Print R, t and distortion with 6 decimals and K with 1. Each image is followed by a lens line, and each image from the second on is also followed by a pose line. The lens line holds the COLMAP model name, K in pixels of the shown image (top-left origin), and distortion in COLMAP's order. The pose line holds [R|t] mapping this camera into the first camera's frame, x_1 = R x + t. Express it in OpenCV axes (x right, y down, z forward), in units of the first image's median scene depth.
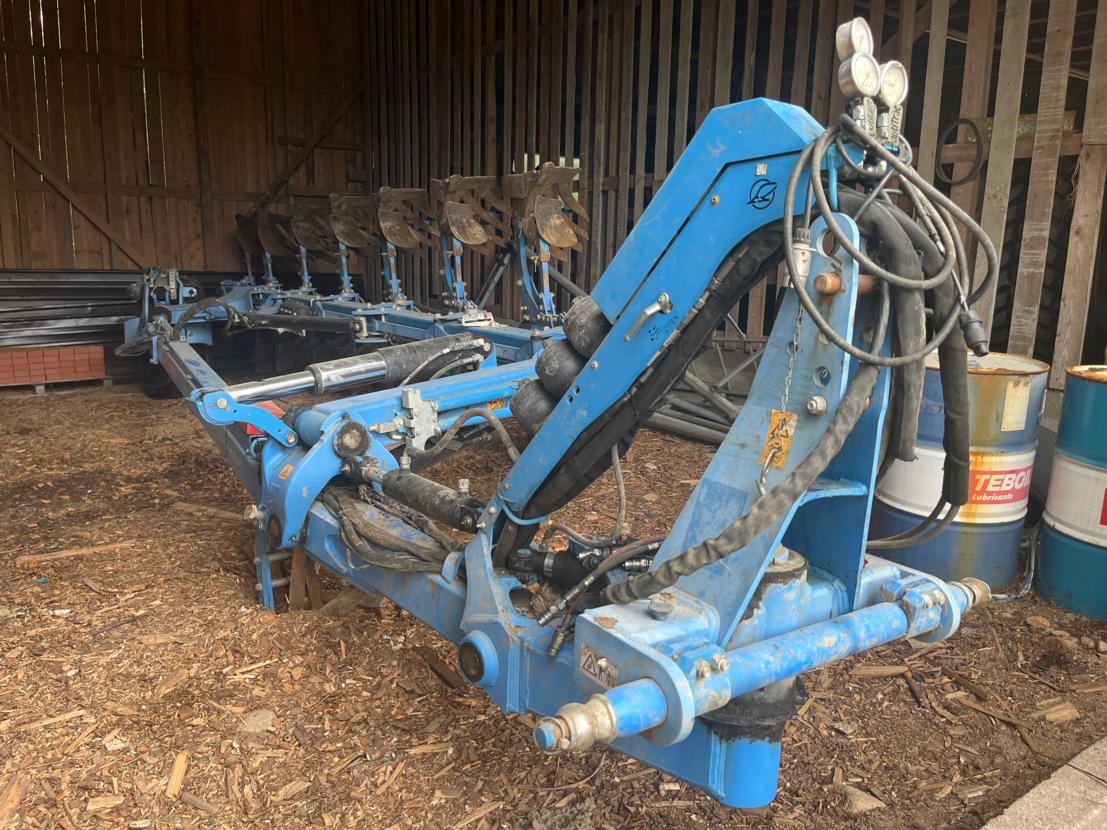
lens RADIAL K [[842.8, 0, 553.5], [0, 842.8, 415.0], [0, 0, 1]] dist [0.064557, -0.098733]
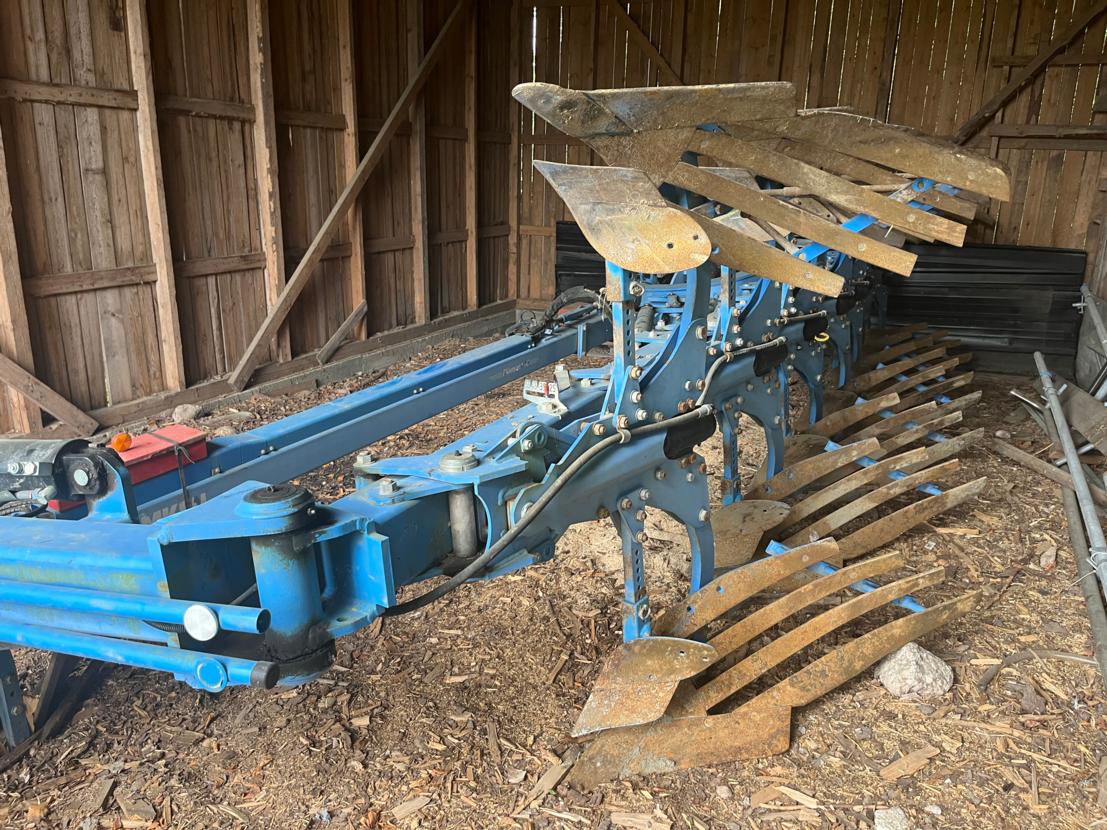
lens RADIAL K [[842.8, 0, 553.5], [0, 842.8, 415.0], [0, 0, 1]] dist [0.064557, -0.098733]
pose [[0.516961, 0.227788, -0.825145, 0.222916], [-0.172075, 0.971921, 0.160500, -0.113984], [0.838535, 0.059015, 0.541642, 0.434848]]
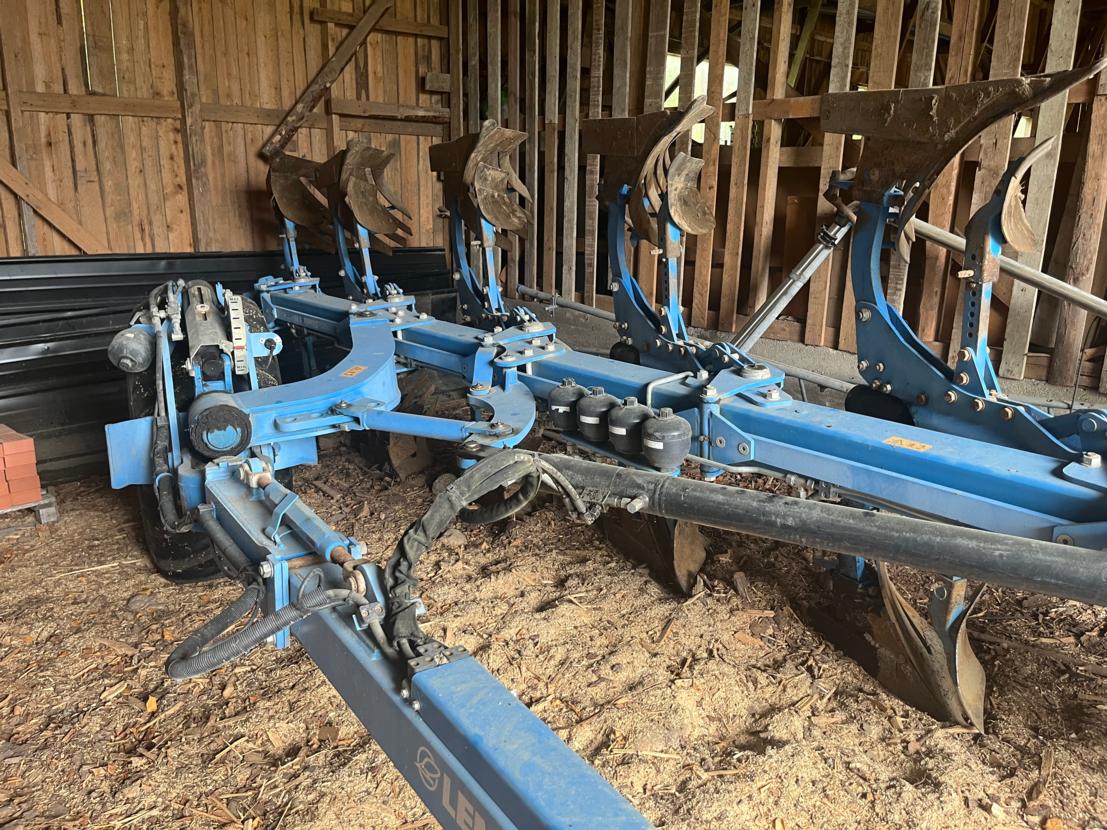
lens RADIAL K [[842.8, 0, 553.5], [0, 842.8, 415.0], [0, 0, 1]] dist [0.064557, -0.098733]
pose [[0.994034, -0.032645, 0.104069, -0.329711], [0.024857, 0.996854, 0.075266, -0.136231], [-0.106199, -0.072230, 0.991718, 0.569877]]
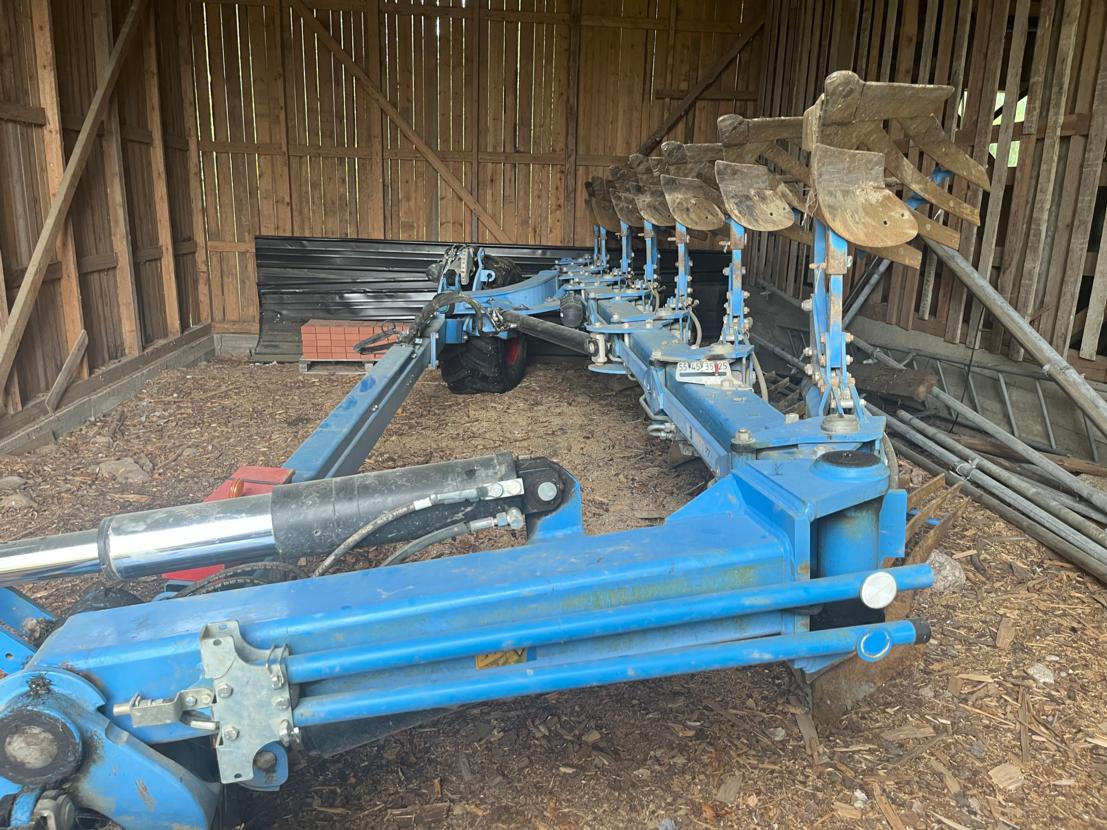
lens RADIAL K [[842.8, 0, 553.5], [0, 842.8, 415.0], [0, 0, 1]] dist [0.064557, -0.098733]
pose [[0.867144, 0.122253, -0.482821, 0.060542], [-0.102023, 0.992451, 0.068061, -0.068585], [0.487496, -0.009760, 0.873070, 0.278343]]
